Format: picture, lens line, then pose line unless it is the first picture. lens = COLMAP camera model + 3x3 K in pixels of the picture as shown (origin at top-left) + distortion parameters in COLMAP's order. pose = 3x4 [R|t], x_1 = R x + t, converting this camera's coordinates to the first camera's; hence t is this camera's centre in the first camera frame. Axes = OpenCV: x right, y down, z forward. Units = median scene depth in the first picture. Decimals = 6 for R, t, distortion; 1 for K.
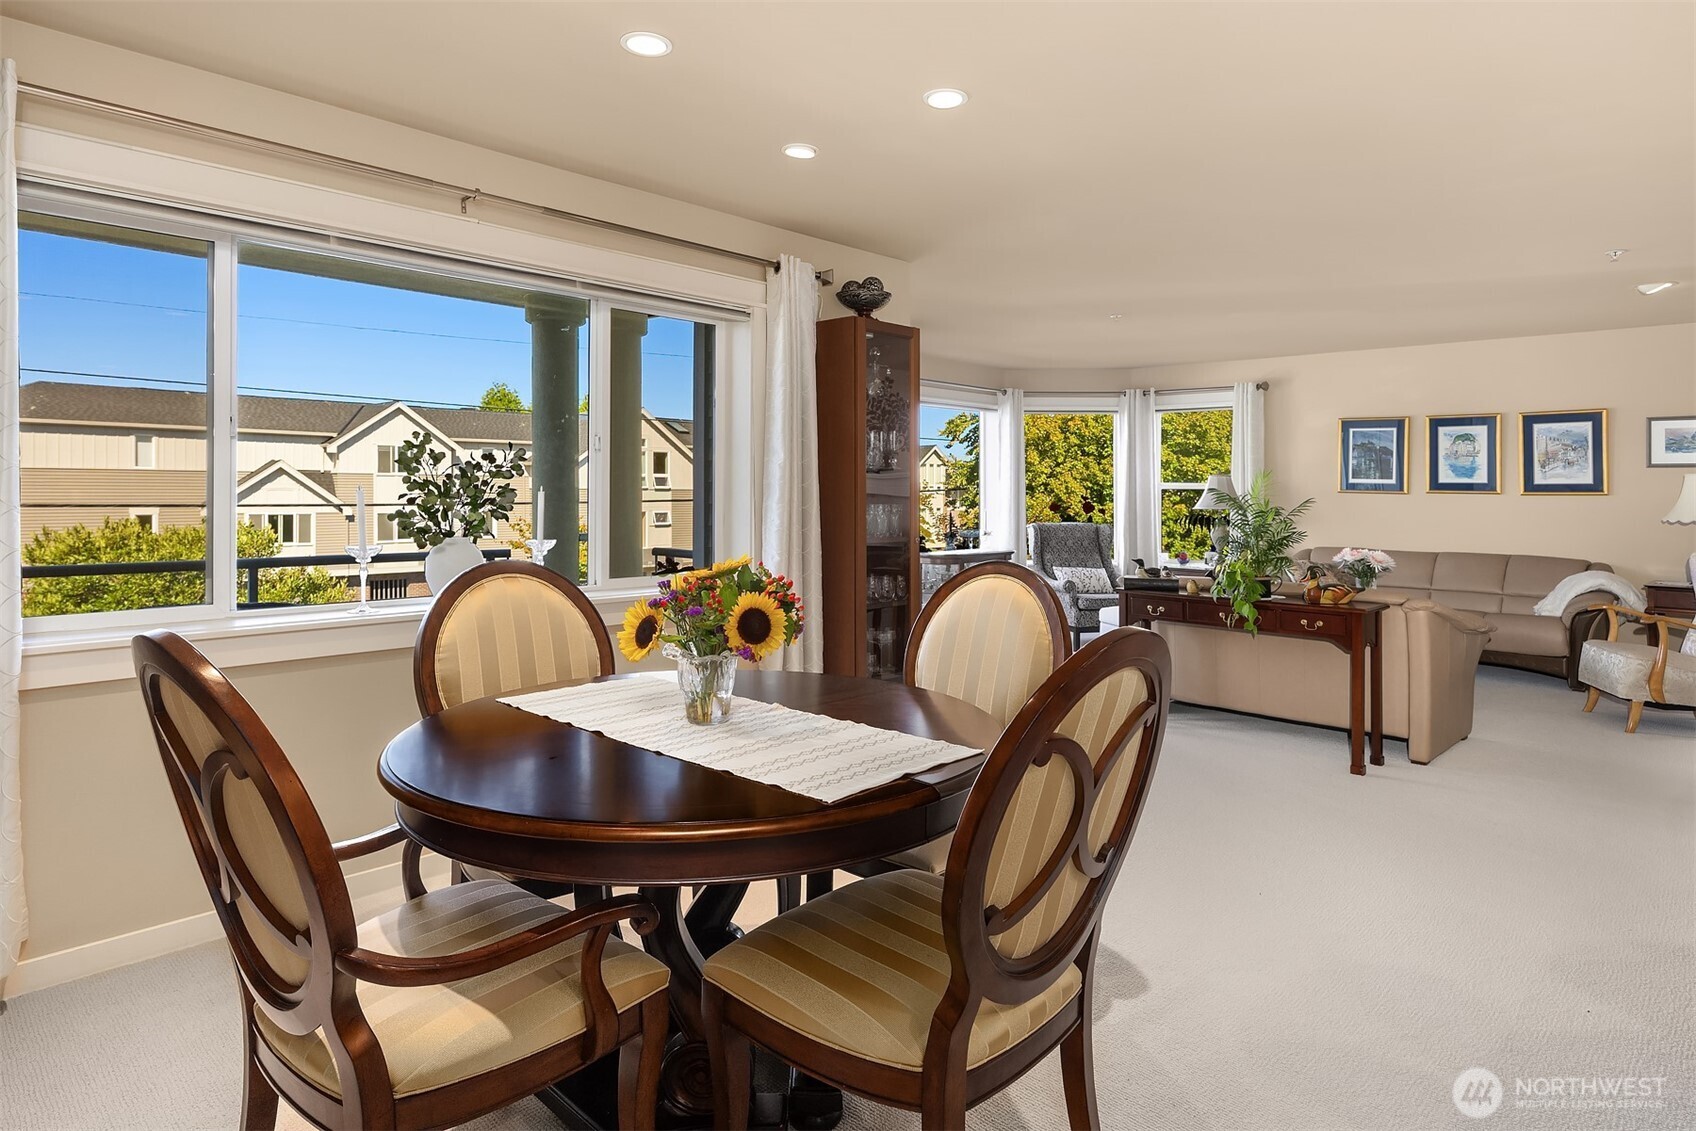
lens RADIAL K [[947.6, 0, 880.4], [0, 947.6, 464.6], [0, 0, 1]] dist [-0.012232, 0.006051]
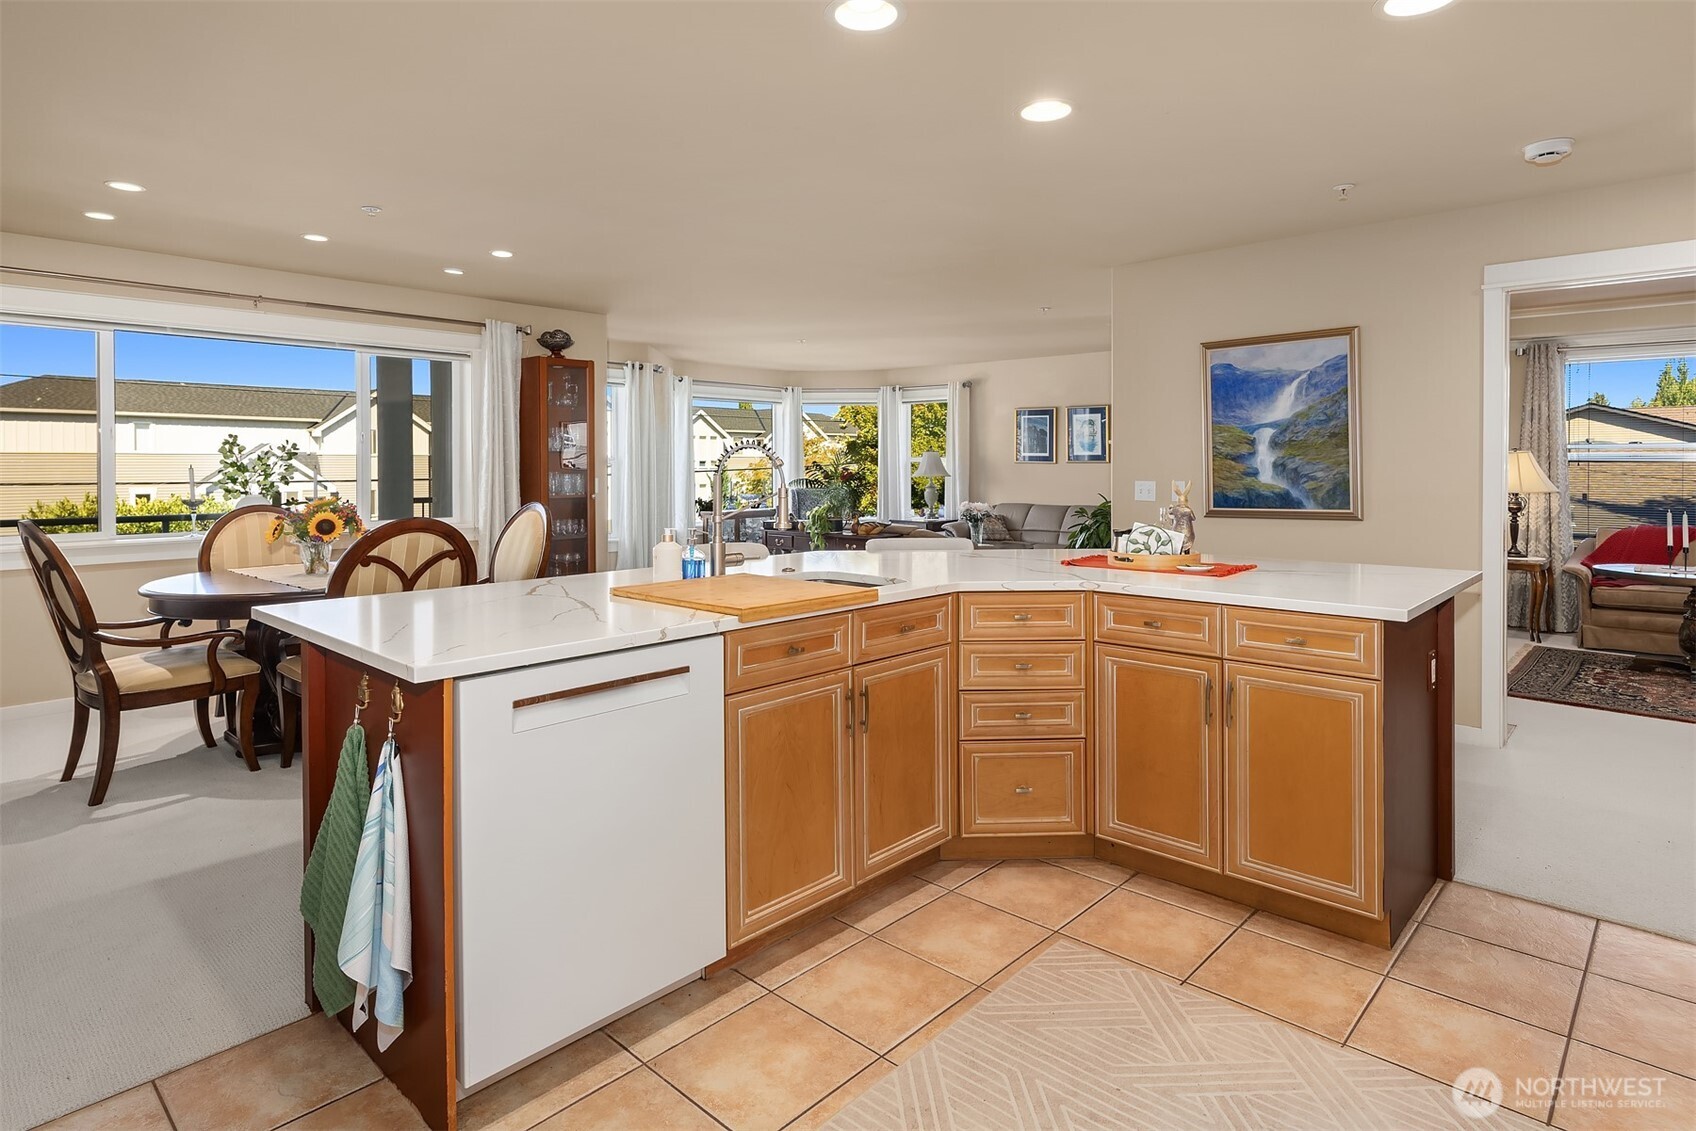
lens RADIAL K [[866.0, 0, 870.8], [0, 866.0, 443.1], [0, 0, 1]] dist [-0.004801, 0.000734]
pose [[0.999477, -0.009778, 0.030828, 0.263218], [0.009707, 0.999950, 0.002459, -0.004423], [-0.030851, -0.002159, 0.999522, -0.257726]]
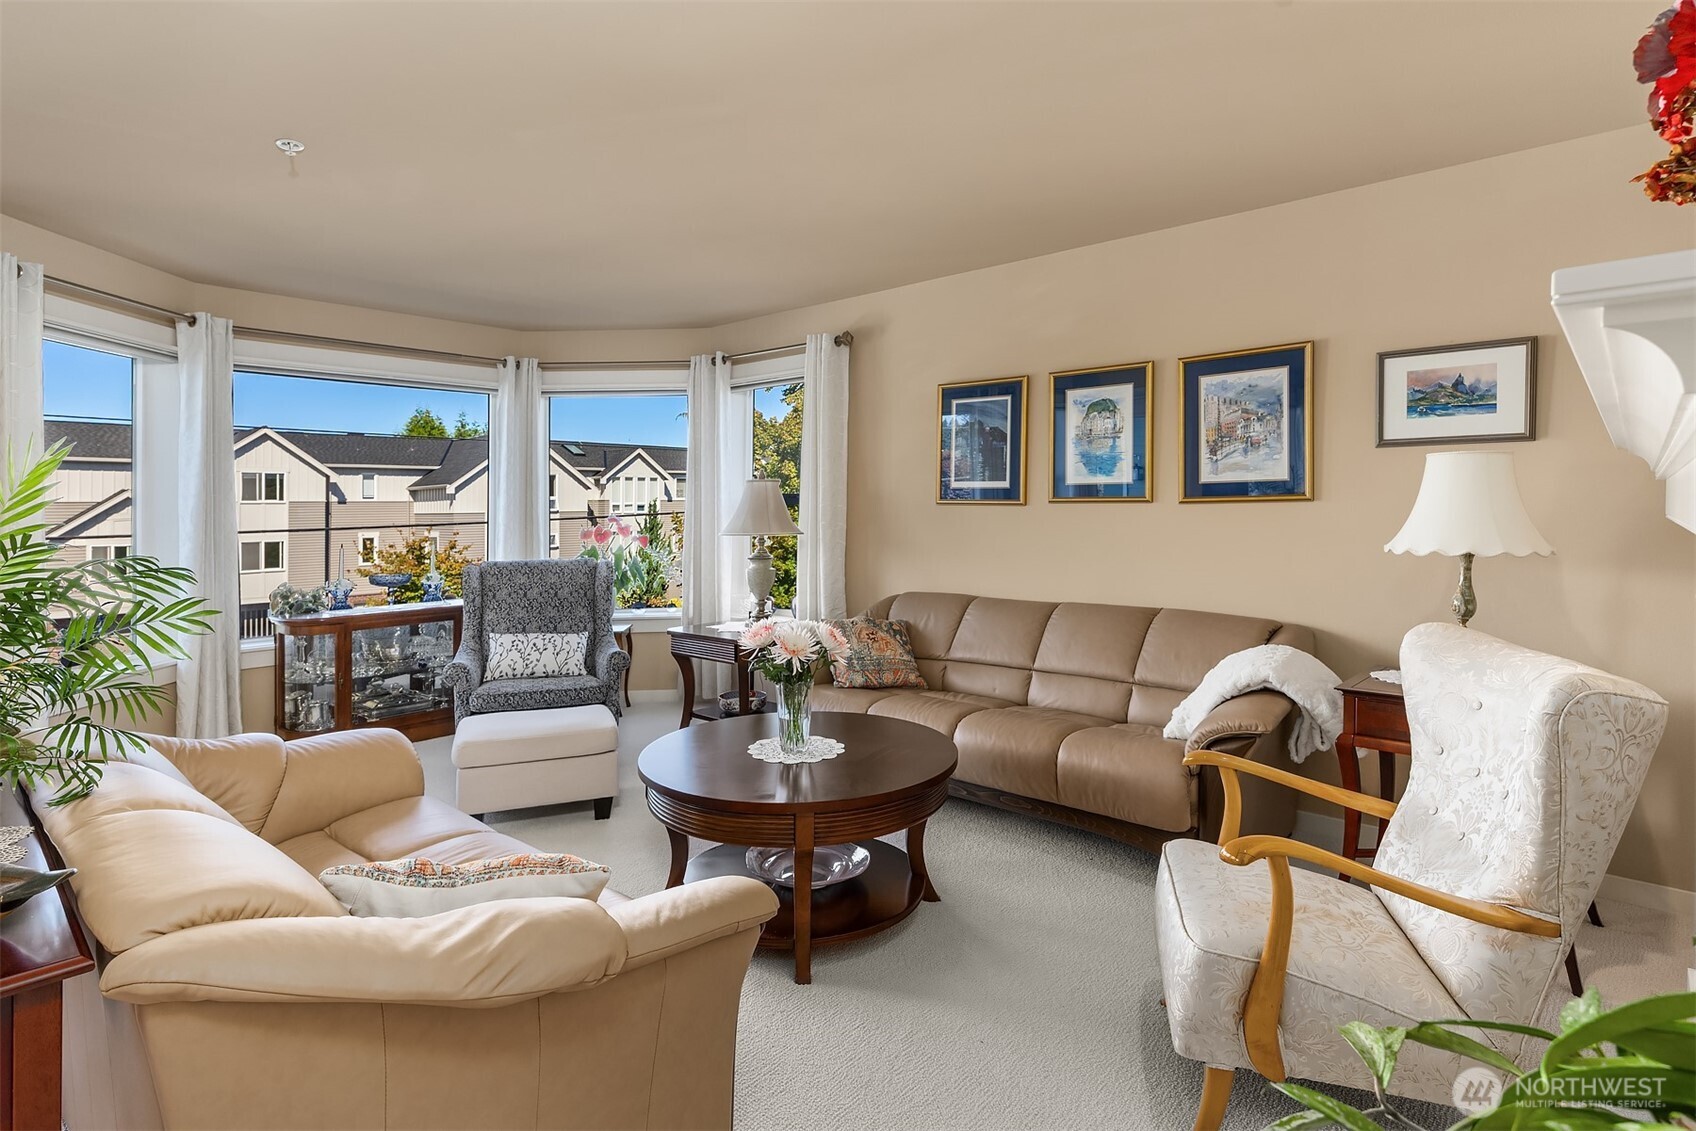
lens RADIAL K [[866.0, 0, 877.8], [0, 866.0, 538.4], [0, 0, 1]] dist [-0.004801, 0.000734]
pose [[0.998284, -0.021206, 0.054582, 0.452327], [0.017750, 0.997853, 0.063044, 0.016791], [-0.055801, -0.061967, 0.996517, 0.471187]]
